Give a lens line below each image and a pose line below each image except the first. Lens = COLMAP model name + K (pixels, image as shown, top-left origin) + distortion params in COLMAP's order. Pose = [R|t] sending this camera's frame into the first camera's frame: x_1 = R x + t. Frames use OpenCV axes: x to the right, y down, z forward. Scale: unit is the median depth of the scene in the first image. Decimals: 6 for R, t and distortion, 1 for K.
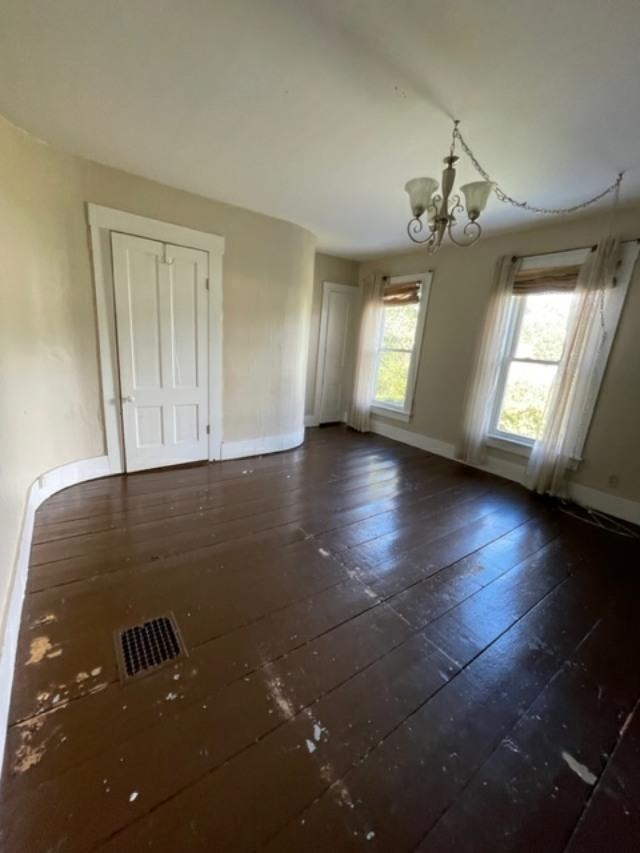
lens RADIAL K [[344.8, 0, 314.7], [0, 344.8, 425.1], [0, 0, 1]] dist [0.000071, -0.000008]
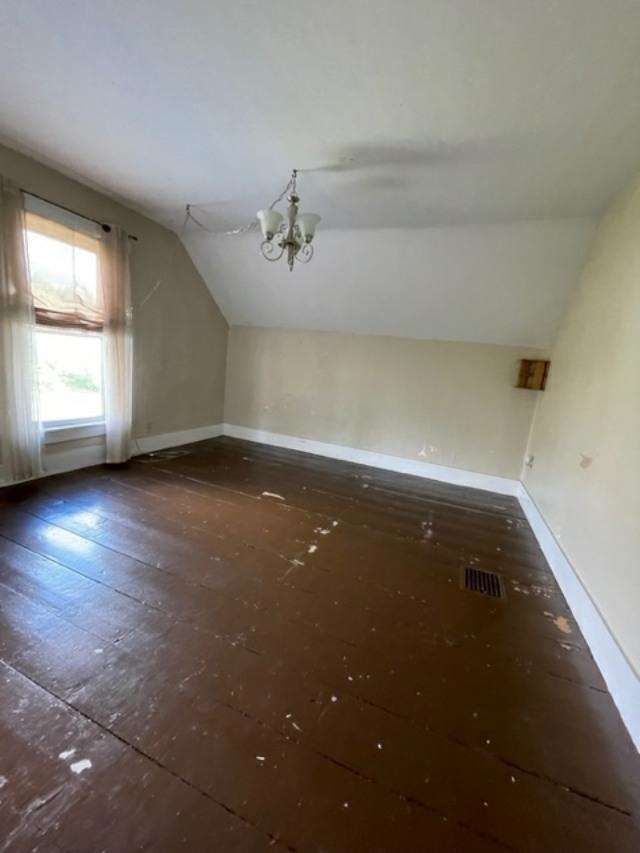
lens RADIAL K [[344.8, 0, 314.7], [0, 344.8, 425.1], [0, 0, 1]] dist [0.000071, -0.000008]
pose [[-0.518142, -0.262194, 0.814115, -0.882204], [0.064917, 0.937052, 0.343103, -0.417125], [-0.852827, 0.230626, -0.468505, 1.673871]]
